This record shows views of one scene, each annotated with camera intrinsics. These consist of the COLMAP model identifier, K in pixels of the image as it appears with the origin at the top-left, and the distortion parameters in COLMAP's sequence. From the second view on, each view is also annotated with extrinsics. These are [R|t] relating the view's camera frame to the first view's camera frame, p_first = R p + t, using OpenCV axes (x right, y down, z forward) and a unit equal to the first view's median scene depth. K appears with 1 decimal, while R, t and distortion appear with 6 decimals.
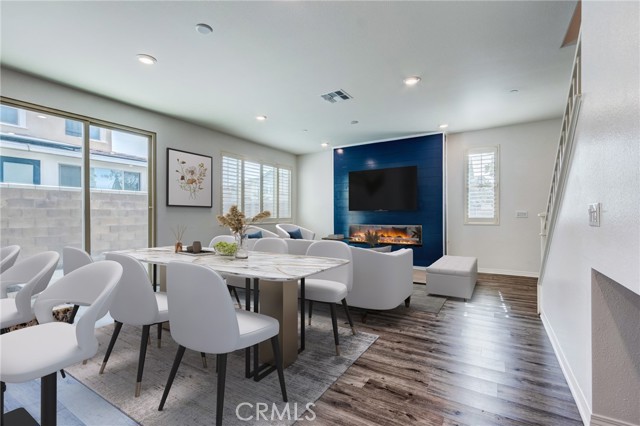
lens RADIAL K [[290.3, 0, 312.1], [0, 290.3, 215.1], [0, 0, 1]] dist [0.000988, -0.000220]
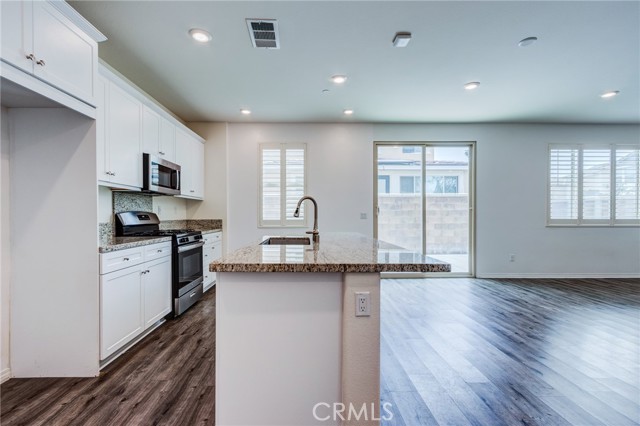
lens RADIAL K [[290.3, 0, 312.1], [0, 290.3, 215.1], [0, 0, 1]] dist [0.000988, -0.000220]
pose [[0.548555, 0.001221, -0.836114, 0.038255], [0.000536, 0.999998, 0.001812, -0.001013], [0.836115, -0.001442, 0.548553, -0.108831]]
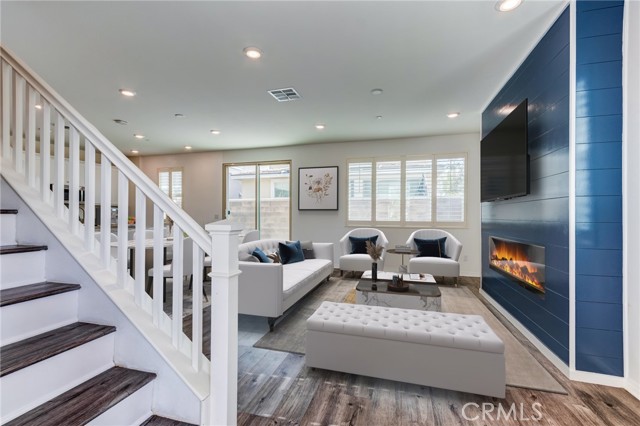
lens RADIAL K [[290.3, 0, 312.1], [0, 290.3, 215.1], [0, 0, 1]] dist [0.000988, -0.000220]
pose [[0.277448, -0.003925, -0.960733, 0.703519], [-0.006421, 0.999962, -0.005940, 0.001381], [0.960719, 0.007817, 0.277412, 0.557572]]
